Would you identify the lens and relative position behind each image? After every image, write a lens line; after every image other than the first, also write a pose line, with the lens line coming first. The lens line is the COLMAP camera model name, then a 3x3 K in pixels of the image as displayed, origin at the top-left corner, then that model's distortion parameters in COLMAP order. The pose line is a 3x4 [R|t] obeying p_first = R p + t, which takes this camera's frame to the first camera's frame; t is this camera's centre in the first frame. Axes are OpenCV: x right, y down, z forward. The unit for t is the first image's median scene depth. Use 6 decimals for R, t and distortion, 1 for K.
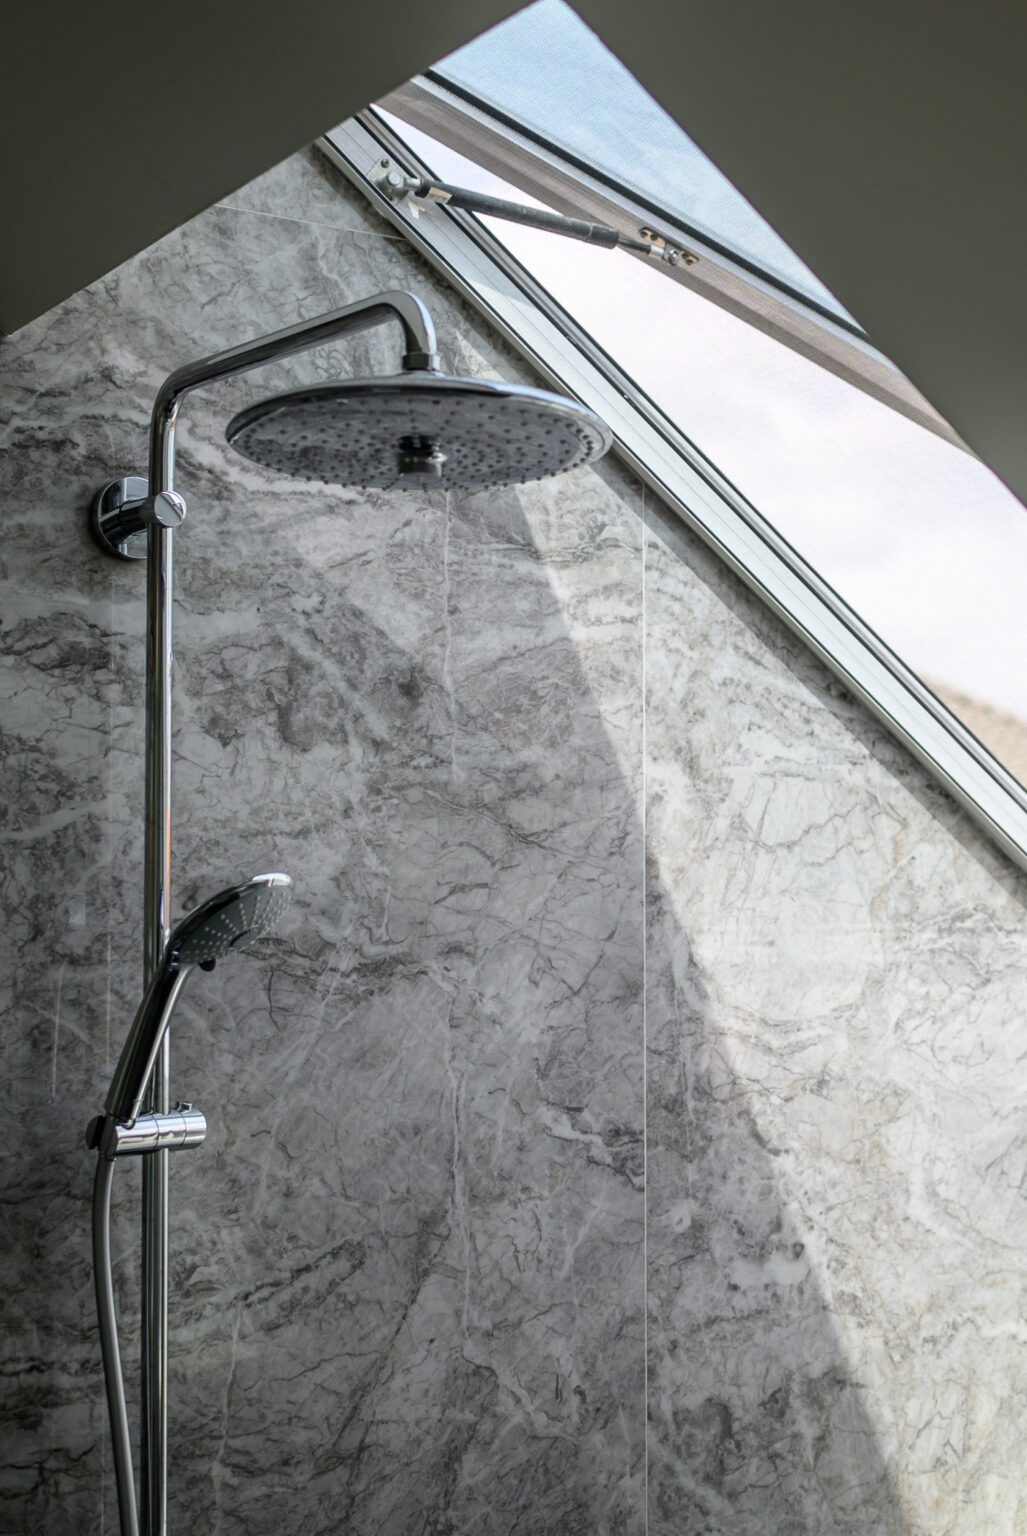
lens RADIAL K [[2339.2, 0, 513.5], [0, 2339.2, 768.0], [0, 0, 1]] dist [0.038237, 0.015472]
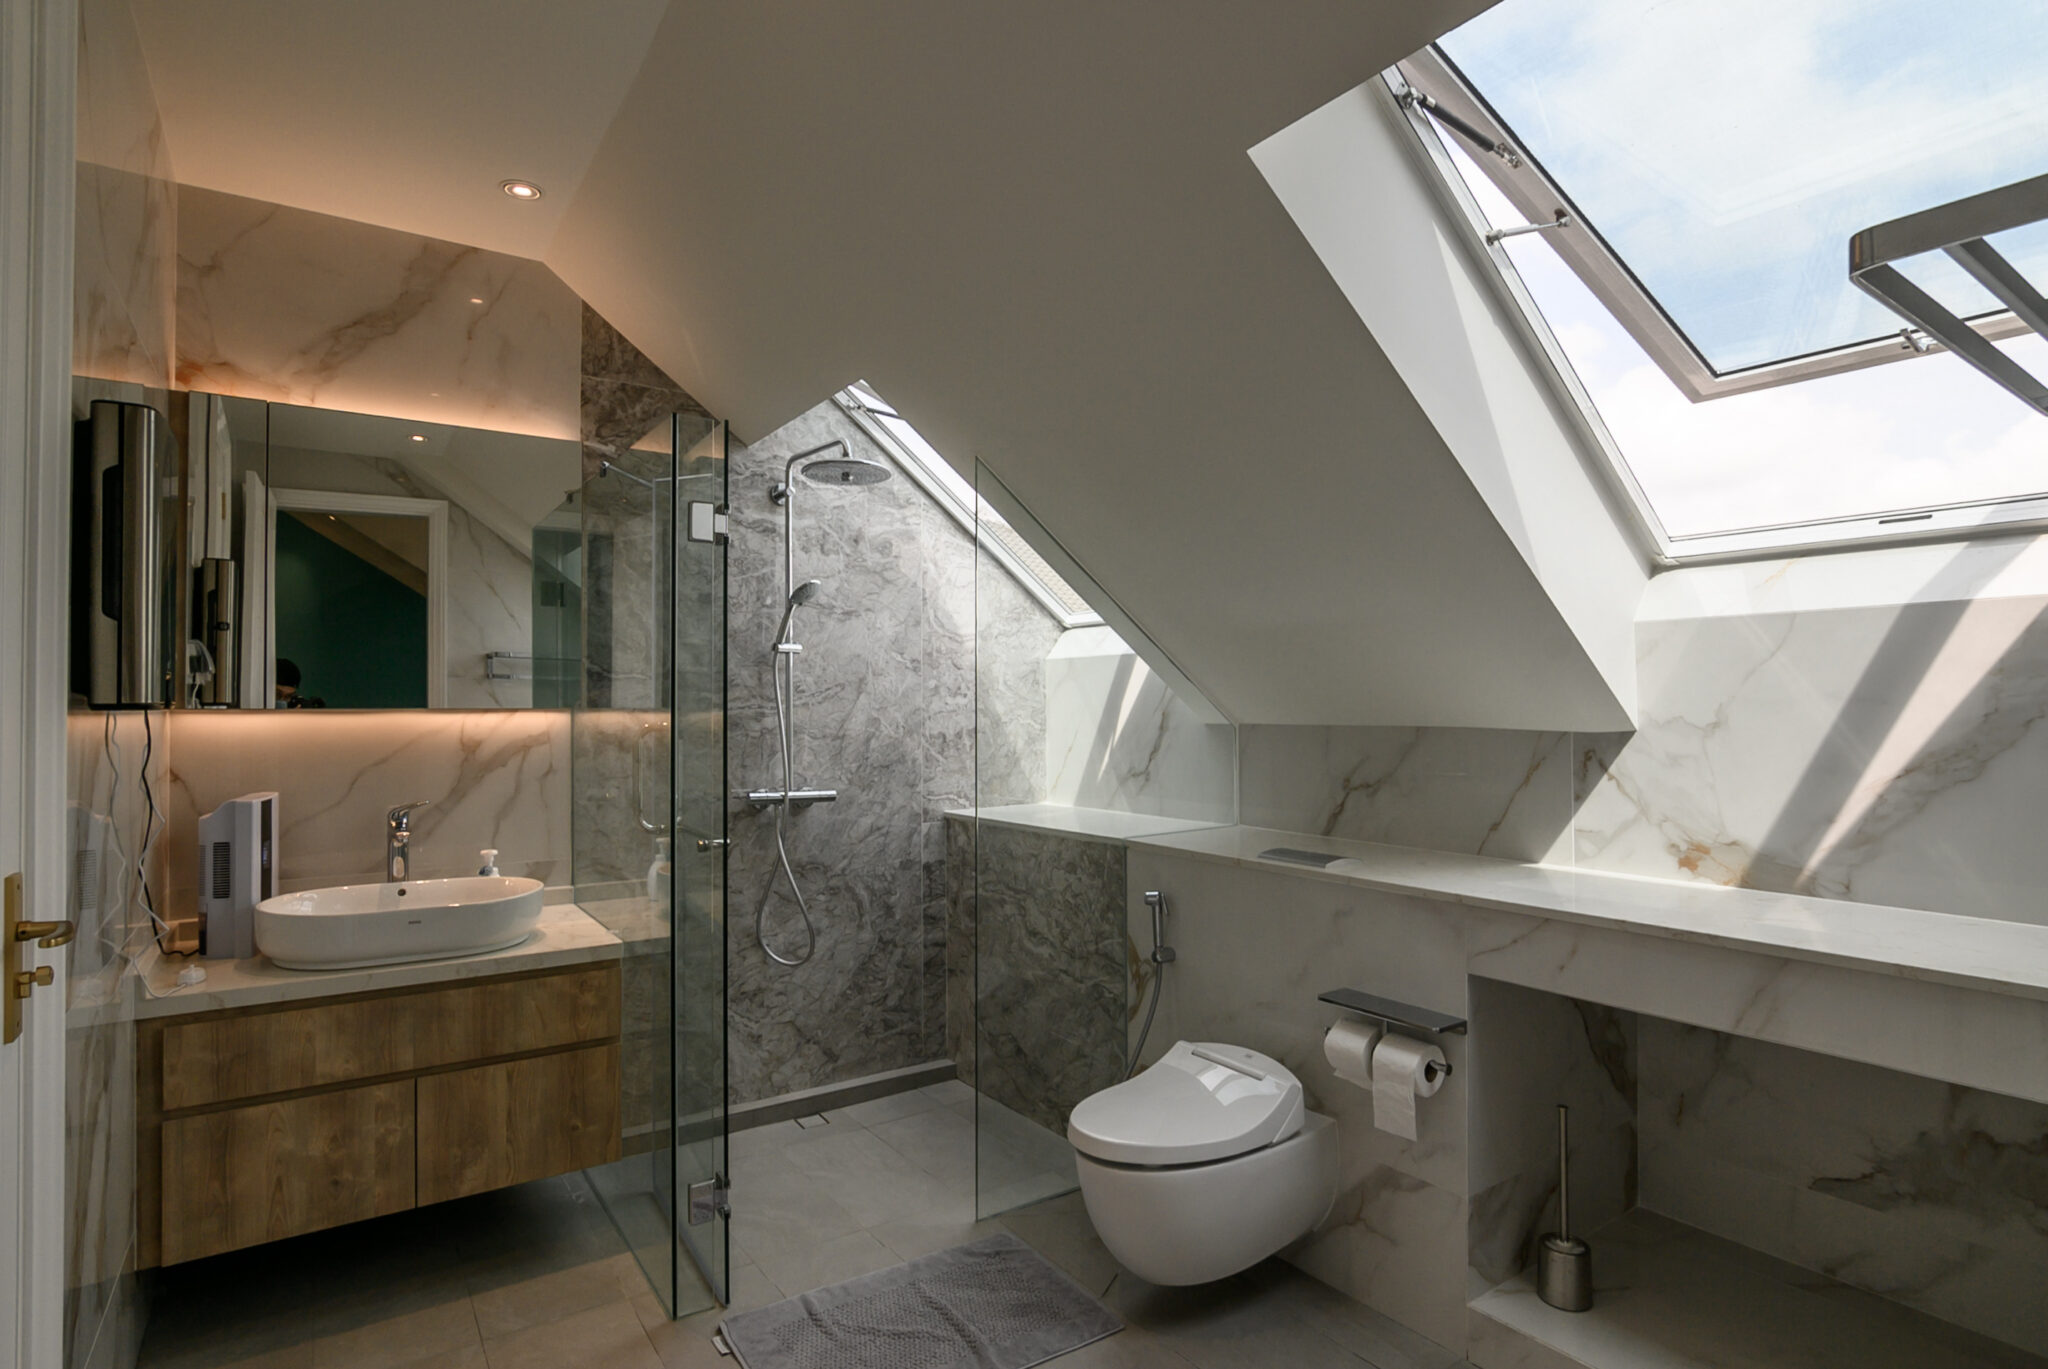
lens RADIAL K [[1038.2, 0, 1024.0], [0, 1038.2, 684.5], [0, 0, 1]] dist [-0.035951, 0.012857]
pose [[0.998425, -0.002975, 0.056023, 0.130556], [-0.000036, 0.998559, 0.053672, 0.107310], [-0.056102, -0.053589, 0.996986, -0.691525]]
